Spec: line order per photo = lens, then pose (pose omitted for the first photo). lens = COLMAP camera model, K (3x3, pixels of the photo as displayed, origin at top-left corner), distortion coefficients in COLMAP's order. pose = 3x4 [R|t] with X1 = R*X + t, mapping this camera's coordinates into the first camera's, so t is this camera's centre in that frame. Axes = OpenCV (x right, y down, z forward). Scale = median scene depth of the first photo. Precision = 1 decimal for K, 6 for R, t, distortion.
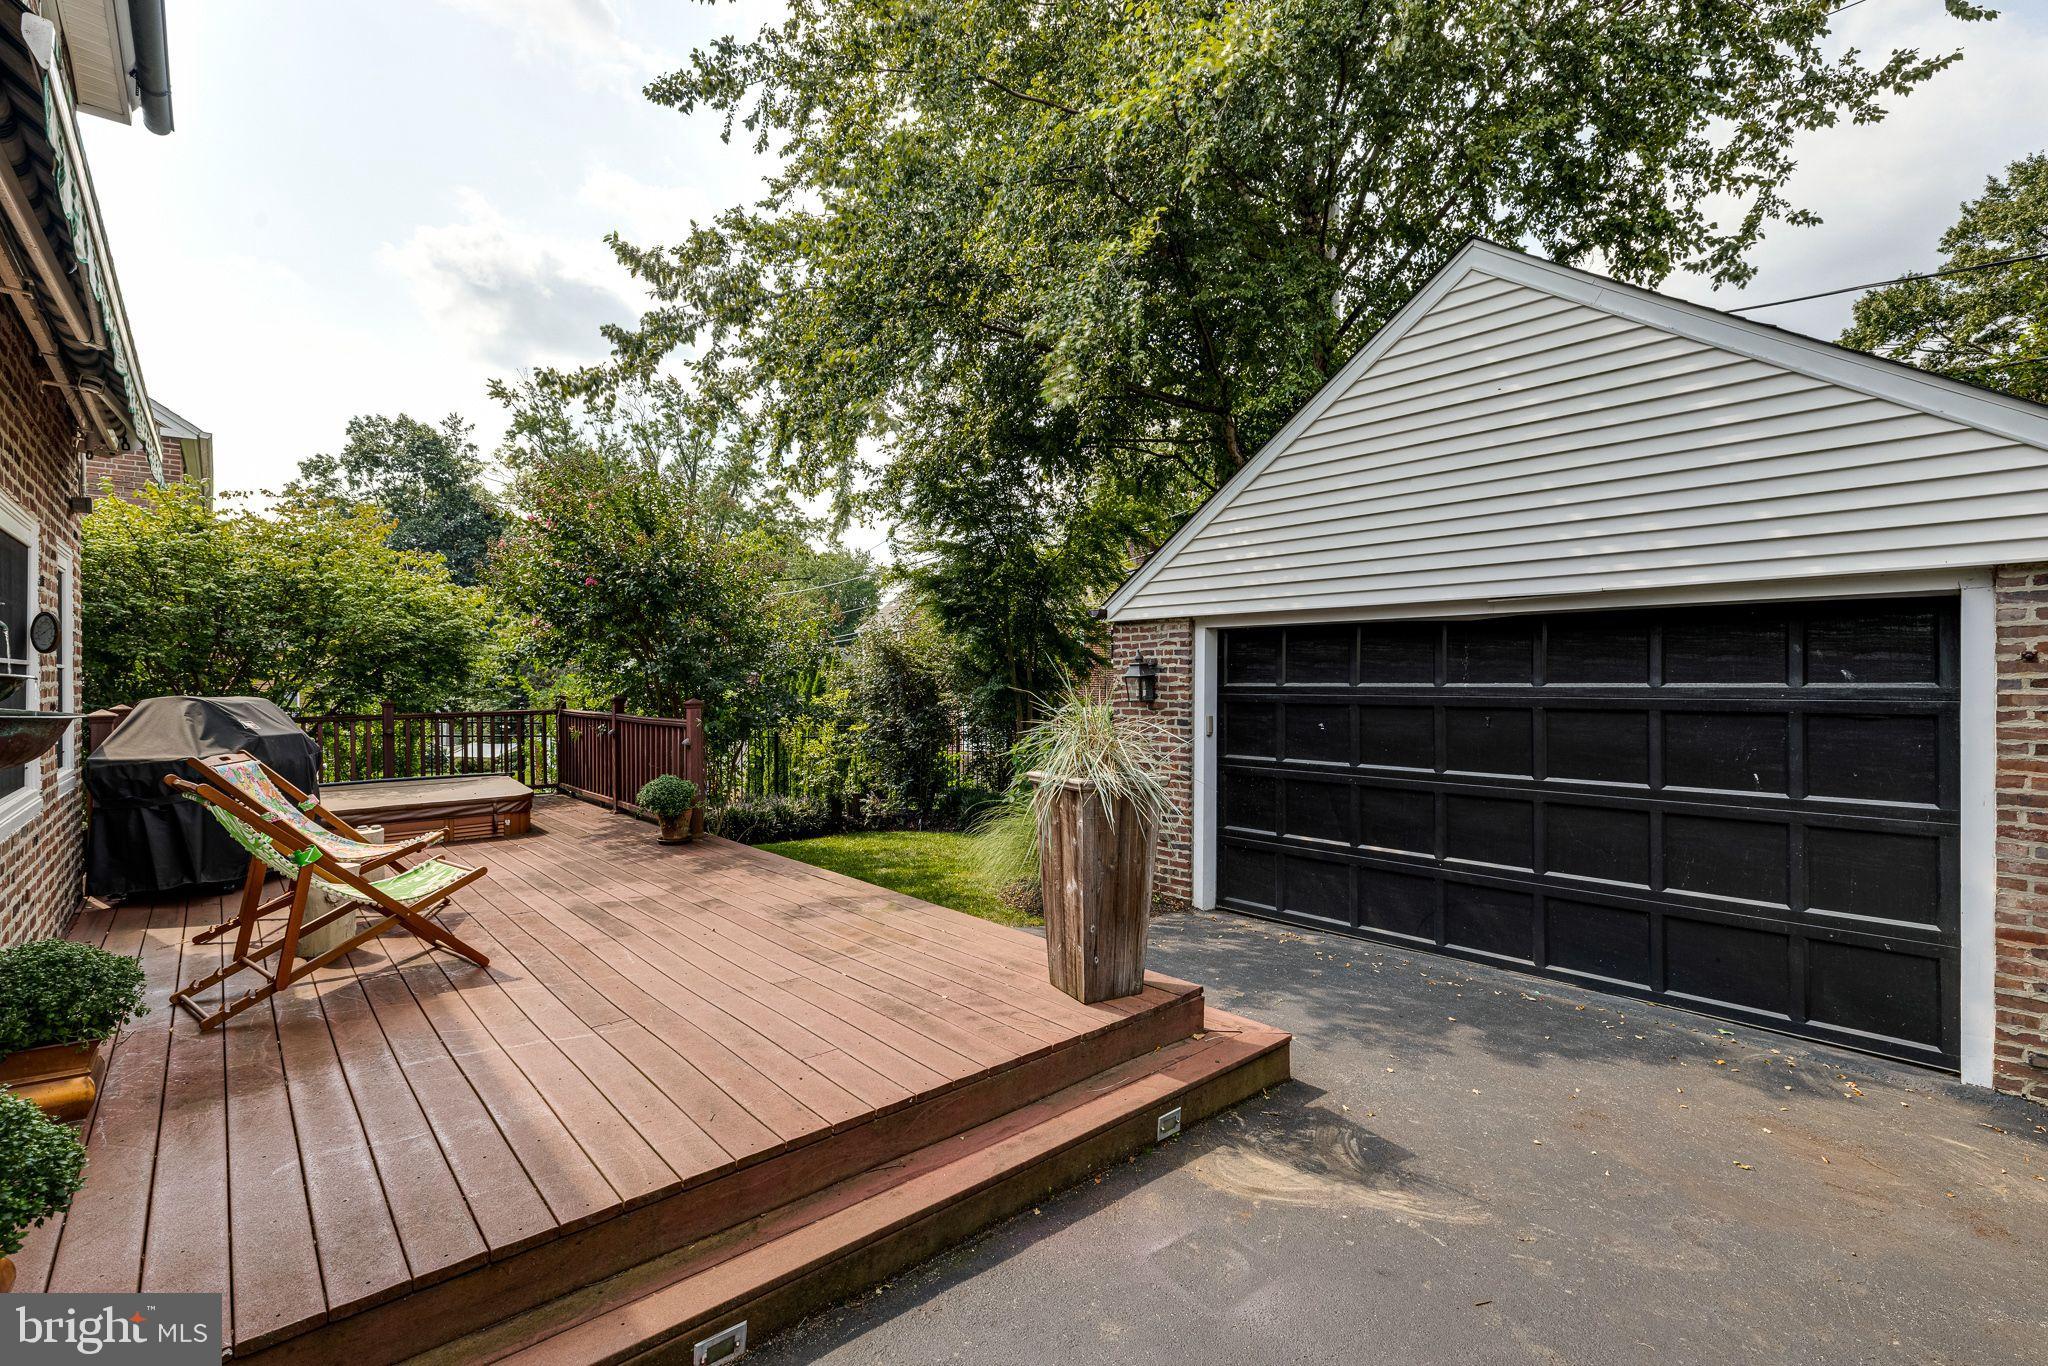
lens RADIAL K [[918.9, 0, 1023.2], [0, 918.9, 684.8], [0, 0, 1]] dist [0.007652, 0.000956]
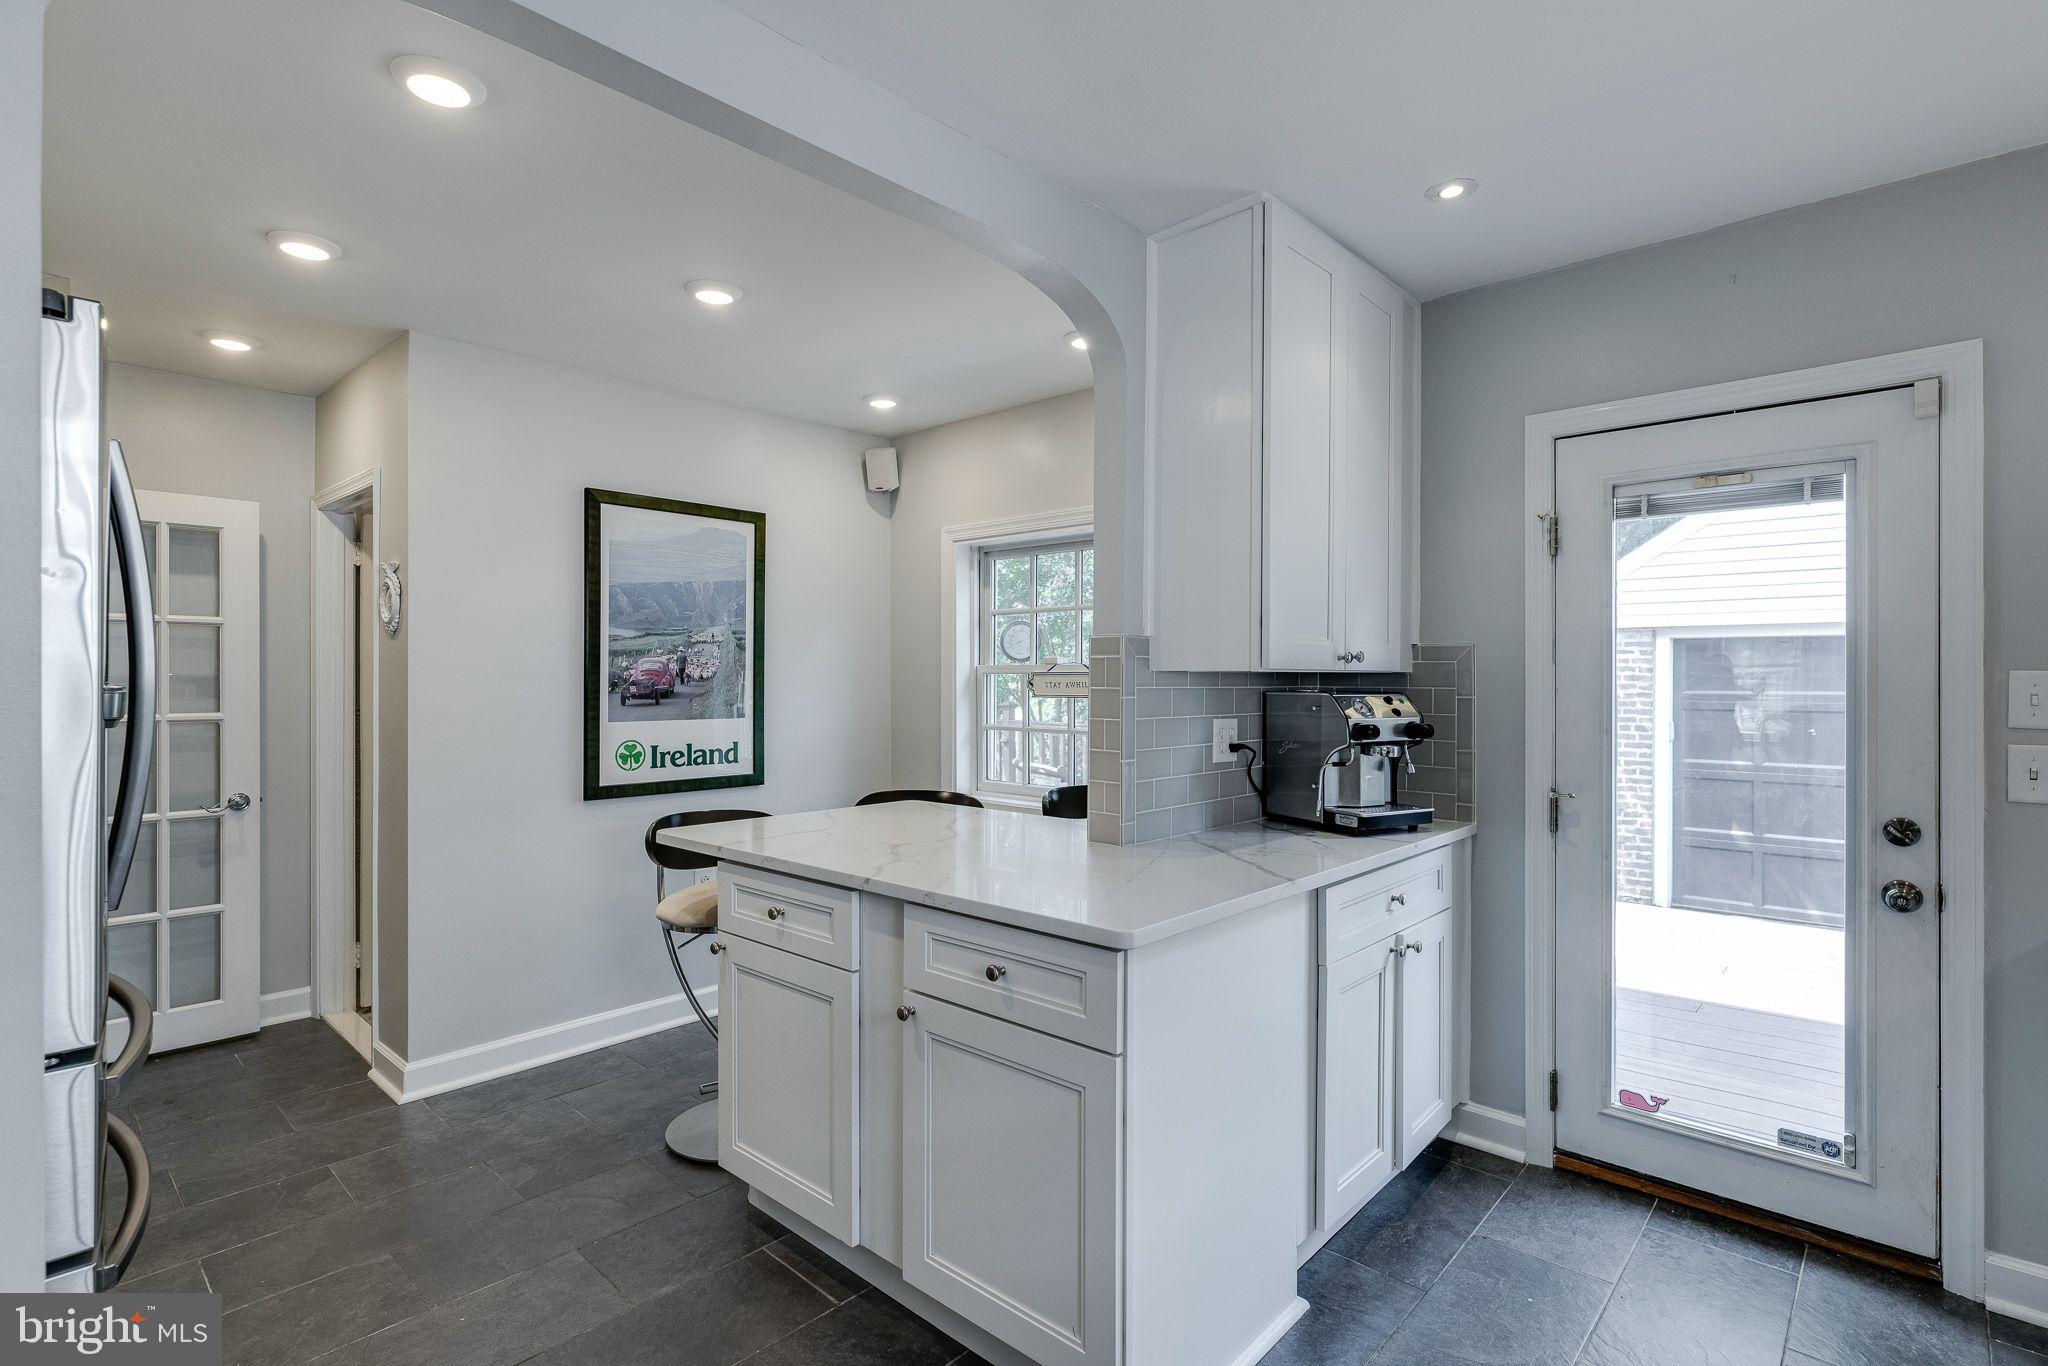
lens RADIAL K [[994.3, 0, 1022.7], [0, 994.3, 673.1], [0, 0, 1]] dist [-0.001244, 0.001160]
pose [[0.993634, 0.003103, 0.112615, -0.545261], [-0.001874, 0.999938, -0.011013, -0.006615], [-0.112642, 0.010732, 0.993578, -0.032663]]
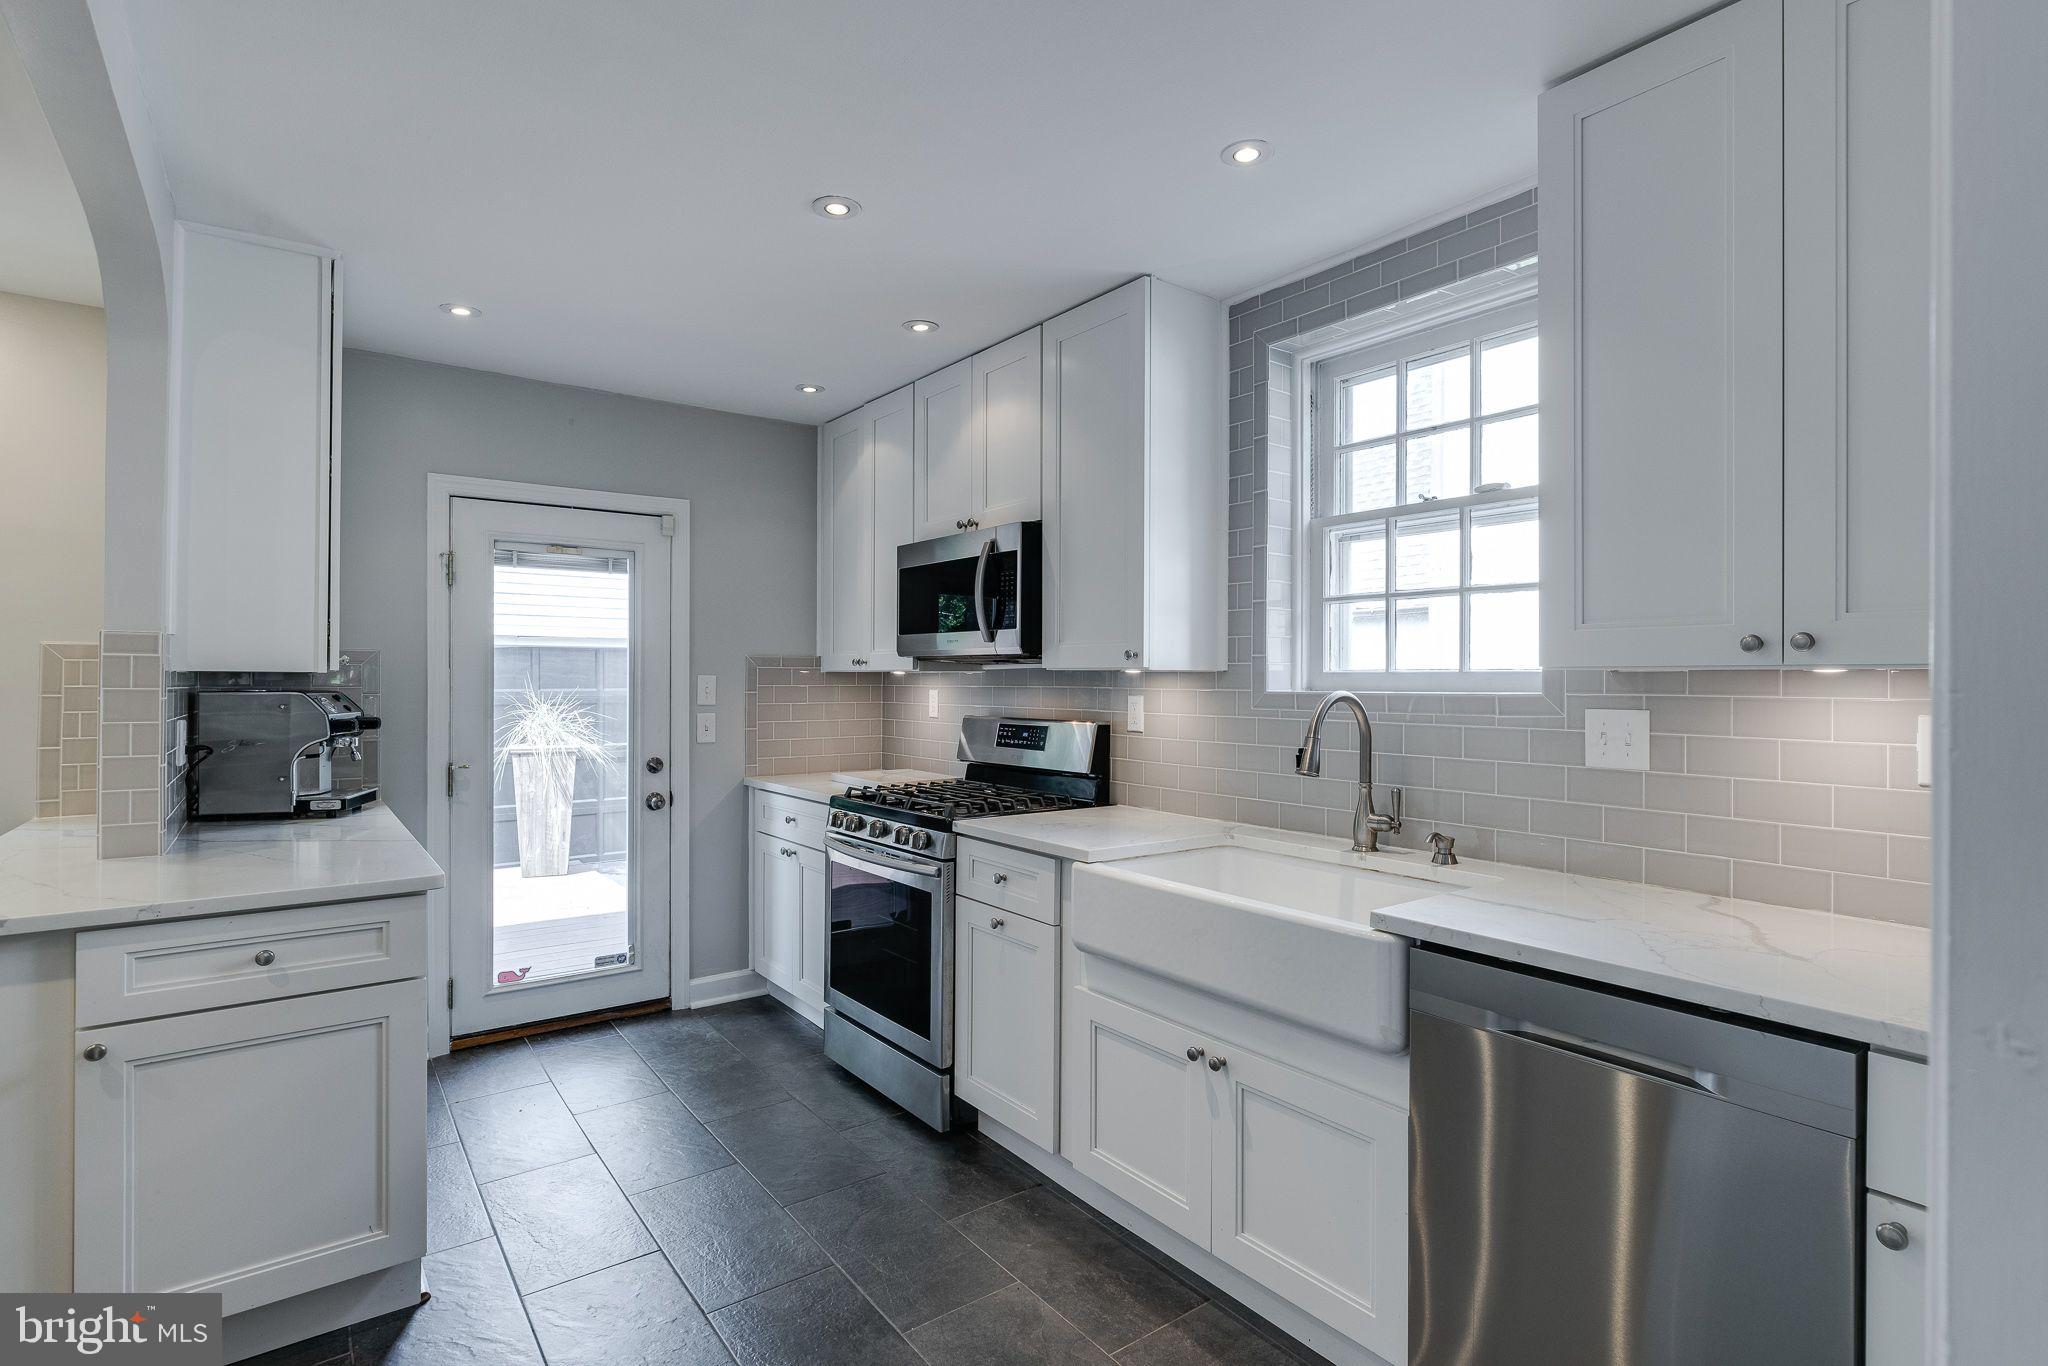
lens RADIAL K [[994.3, 0, 1029.7], [0, 994.3, 682.0], [0, 0, 1]] dist [-0.001244, 0.001160]
pose [[0.076501, 0.000283, 0.997069, -1.140273], [0.006007, 0.999982, -0.000745, -0.004147], [-0.997051, 0.006046, 0.076498, 0.039290]]
